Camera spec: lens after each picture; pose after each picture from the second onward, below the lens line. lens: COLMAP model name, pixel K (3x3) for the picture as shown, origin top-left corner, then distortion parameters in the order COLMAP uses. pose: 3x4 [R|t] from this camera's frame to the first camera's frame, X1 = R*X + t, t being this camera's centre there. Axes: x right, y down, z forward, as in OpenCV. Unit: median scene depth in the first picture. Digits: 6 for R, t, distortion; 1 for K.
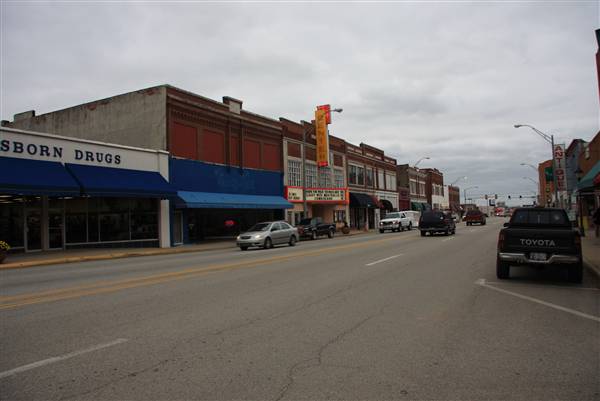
lens RADIAL K [[485.1, 0, 294.2], [0, 485.1, 196.6], [0, 0, 1]] dist [-0.119245, 0.074358]
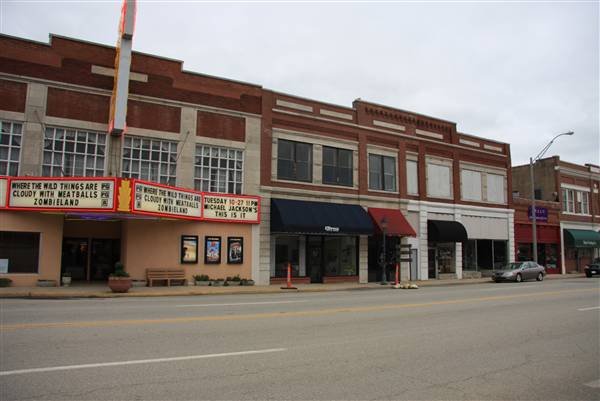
lens RADIAL K [[440.9, 0, 337.5], [0, 440.9, 208.2], [0, 0, 1]] dist [-0.120737, 0.037077]
pose [[0.855021, -0.017696, -0.518291, 0.363207], [-0.010905, 0.998583, -0.052085, 0.020196], [0.518478, 0.050186, 0.853617, 0.655998]]
